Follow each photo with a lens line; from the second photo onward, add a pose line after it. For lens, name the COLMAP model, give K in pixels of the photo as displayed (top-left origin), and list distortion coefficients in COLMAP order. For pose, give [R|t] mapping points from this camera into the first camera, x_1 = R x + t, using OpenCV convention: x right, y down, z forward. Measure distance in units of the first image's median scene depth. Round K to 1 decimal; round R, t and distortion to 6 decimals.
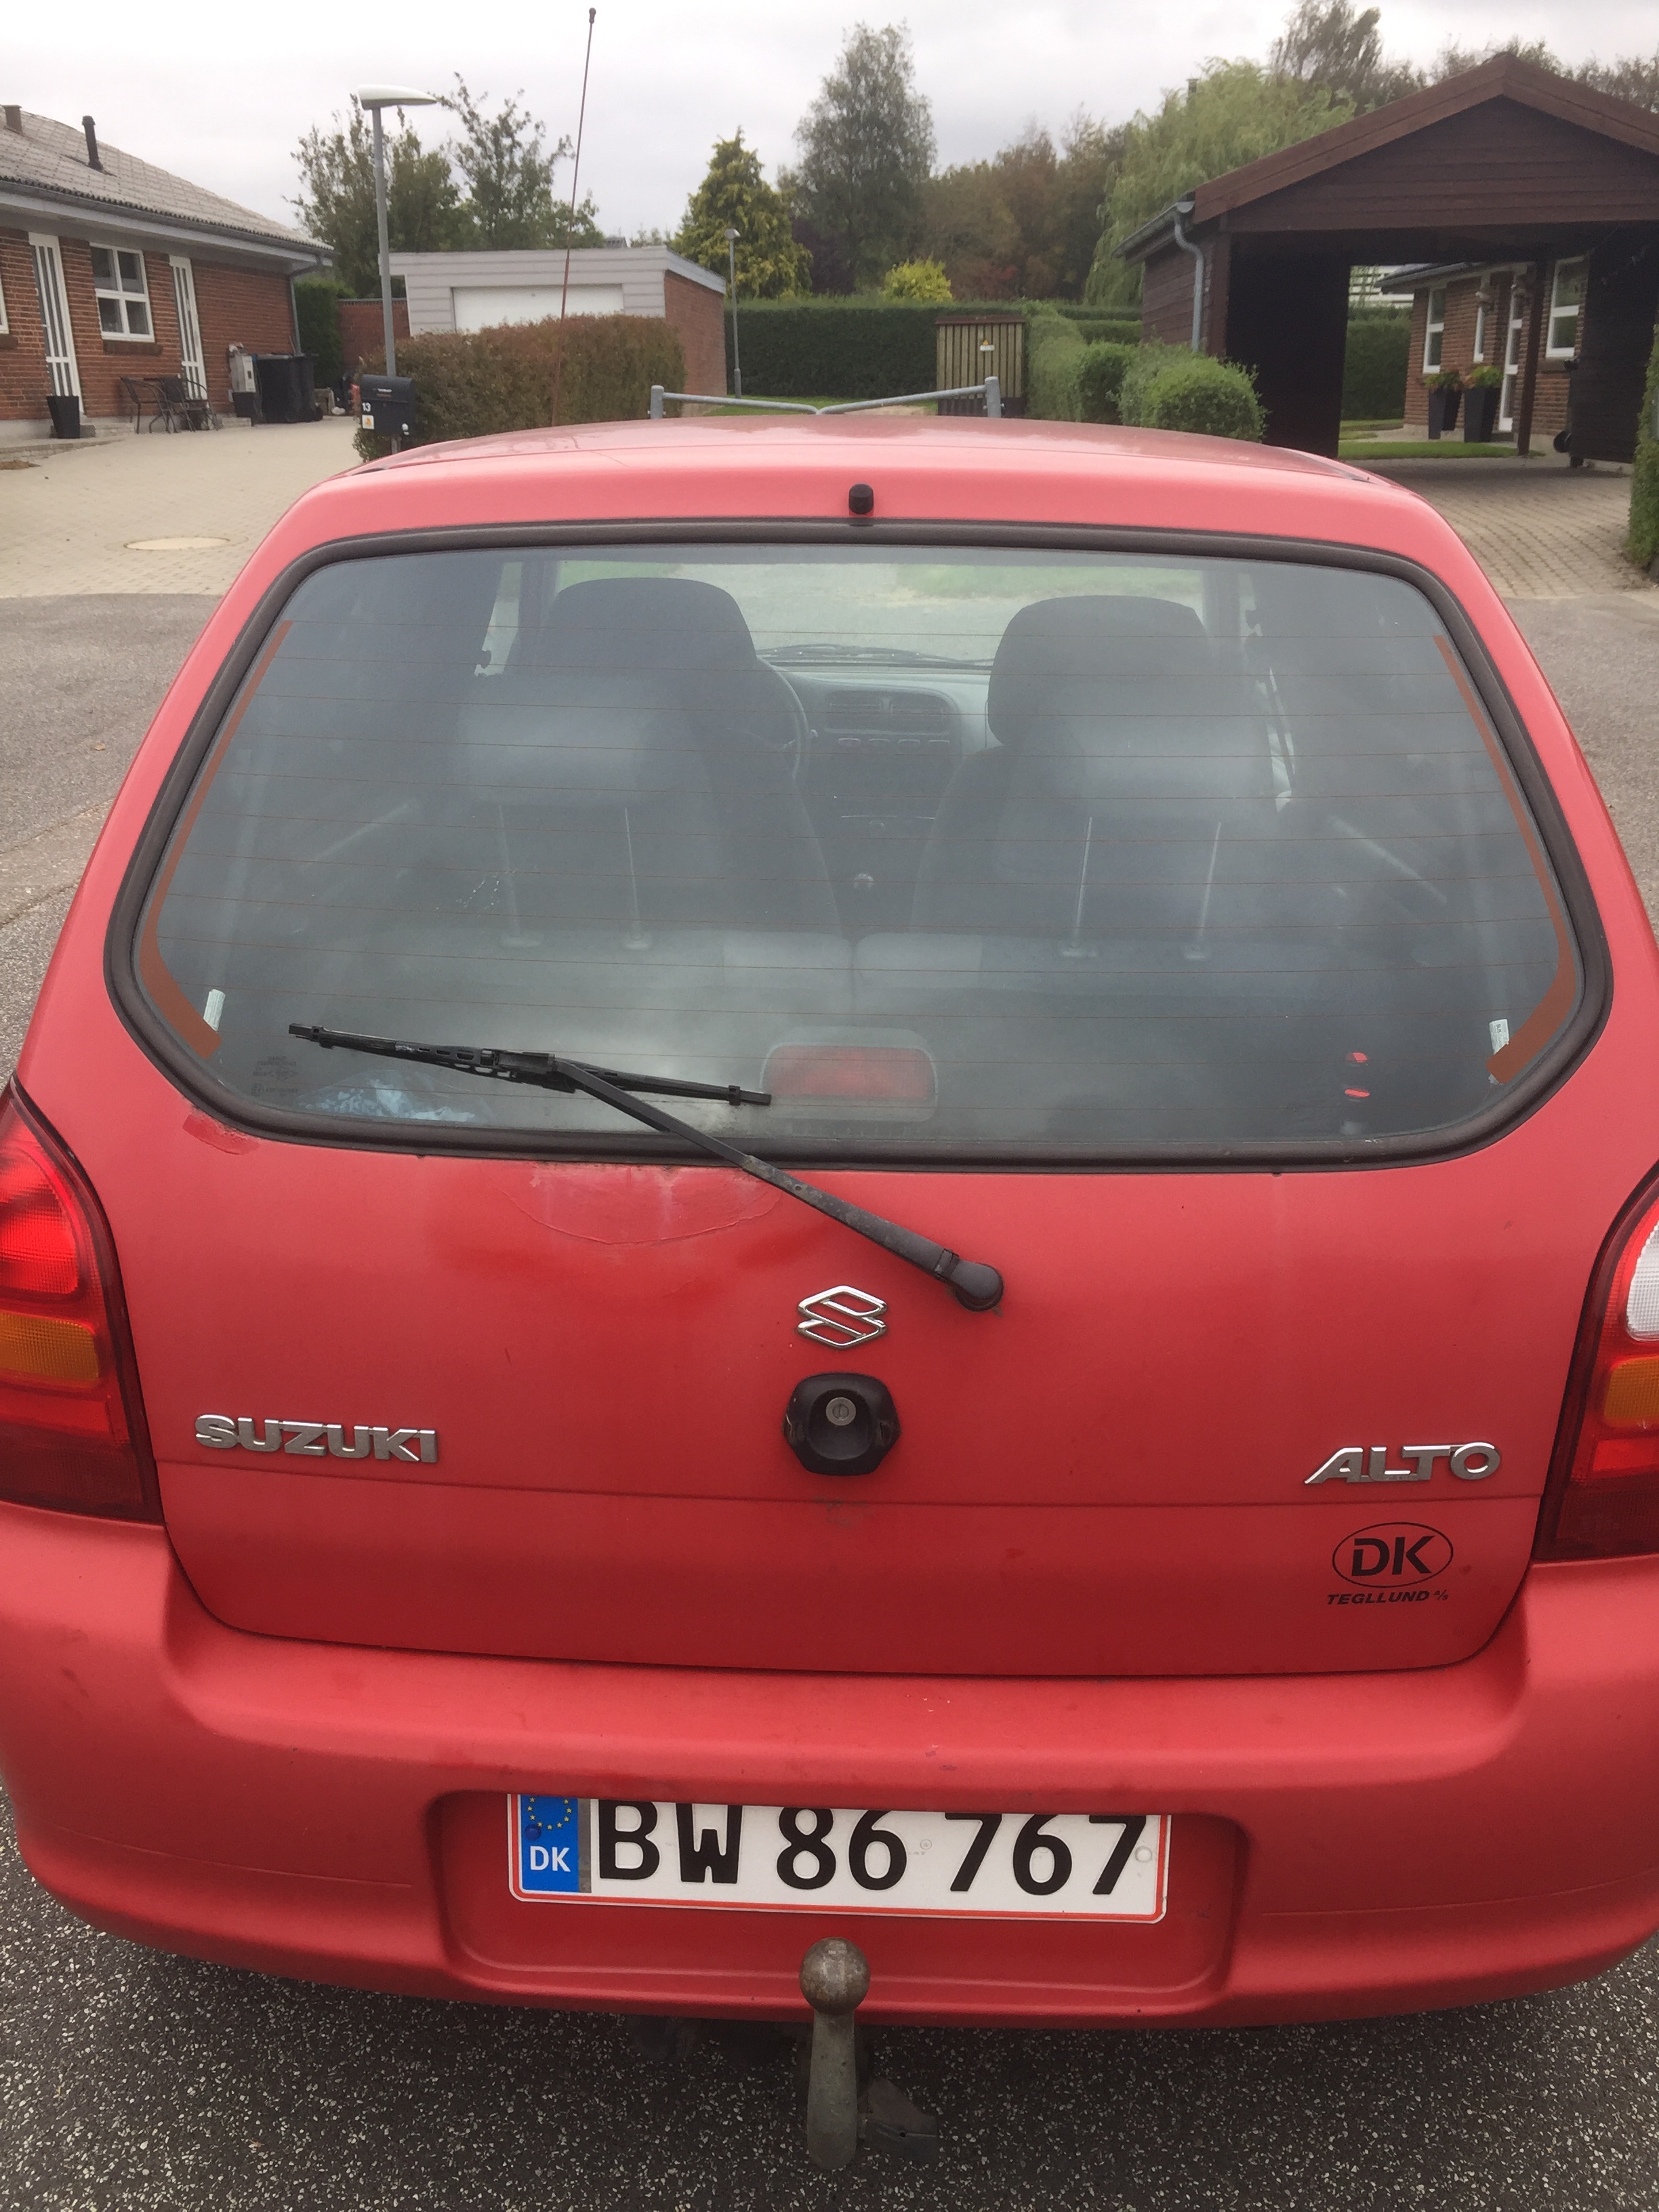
lens RADIAL K [[1913.9, 0, 829.2], [0, 1913.9, 1039.3], [0, 0, 1]] dist [0.073980, -0.144295]
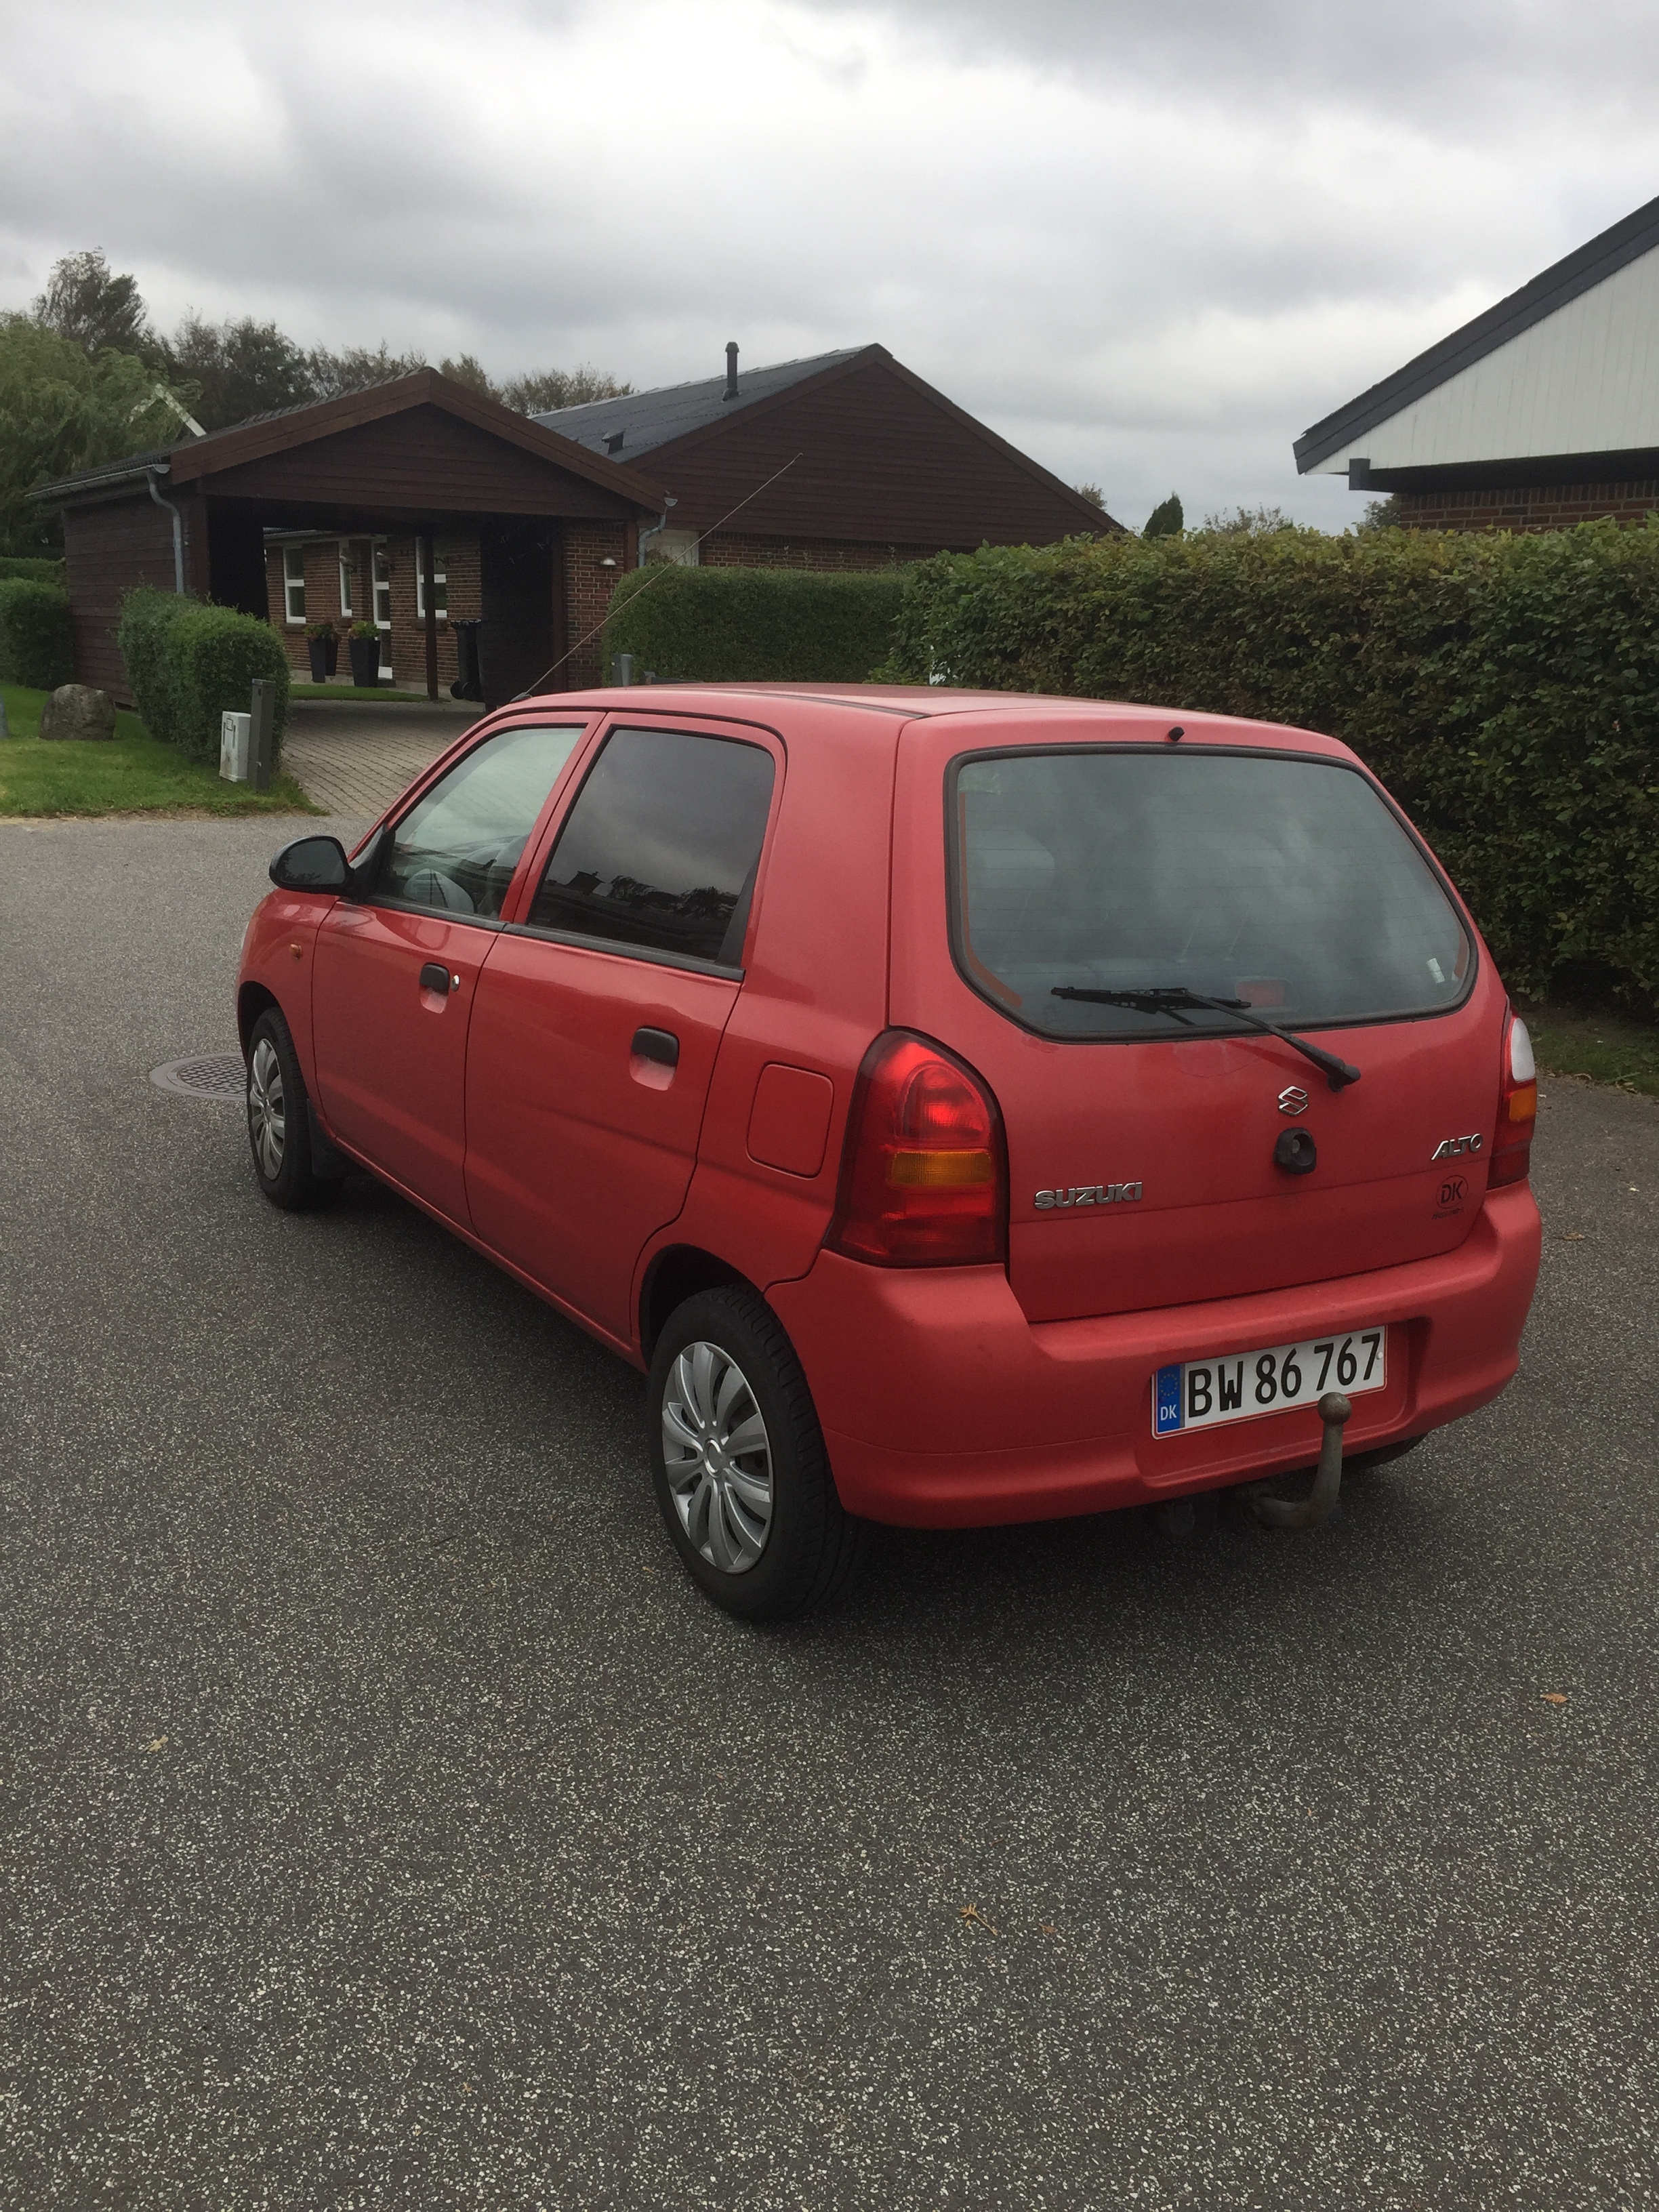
lens RADIAL K [[1878.4, 0, 831.9], [0, 1878.4, 1016.4], [0, 0, 1]] dist [0.073363, -0.149179]
pose [[0.827971, -0.066673, 0.556793, -1.203161], [0.135836, 0.987182, -0.083783, 0.118526], [-0.544070, 0.145002, 0.826415, -0.366779]]
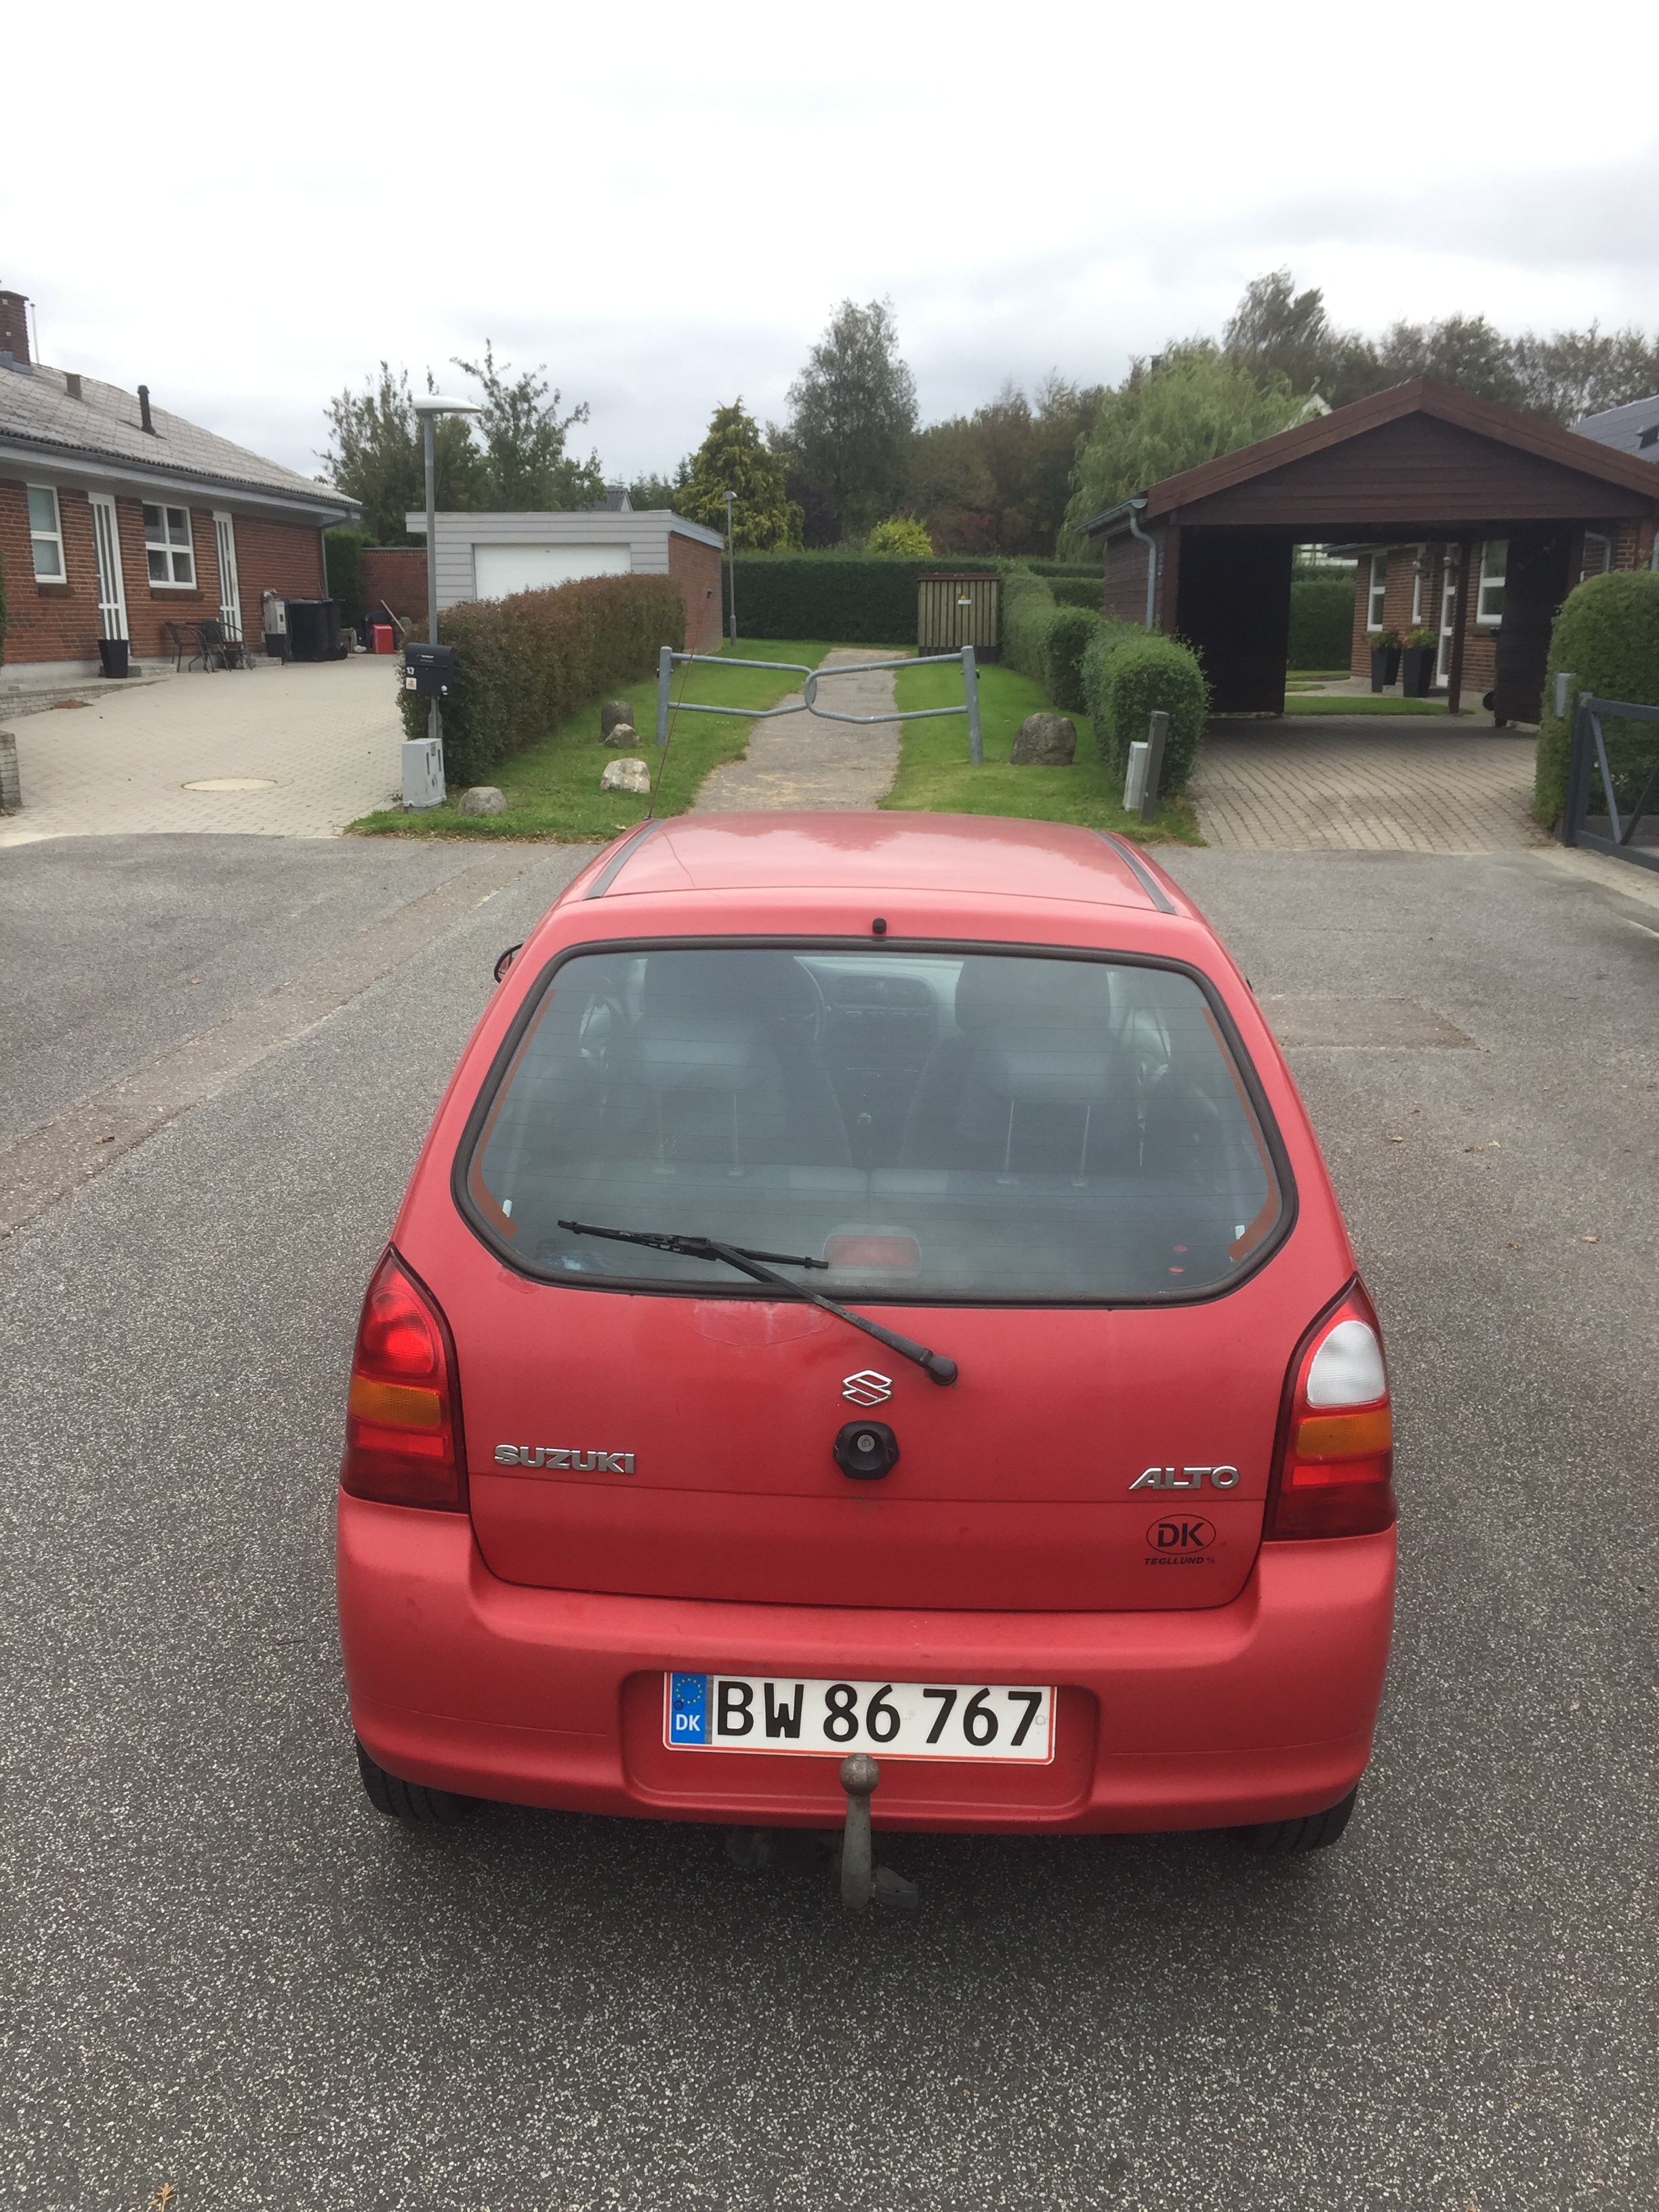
lens RADIAL K [[1878.4, 0, 831.9], [0, 1878.4, 1016.4], [0, 0, 1]] dist [0.073363, -0.149179]
pose [[0.999869, 0.012120, 0.010748, -0.036940], [-0.010740, 0.992678, -0.120310, 0.009226], [-0.012127, 0.120179, 0.992678, -0.585991]]
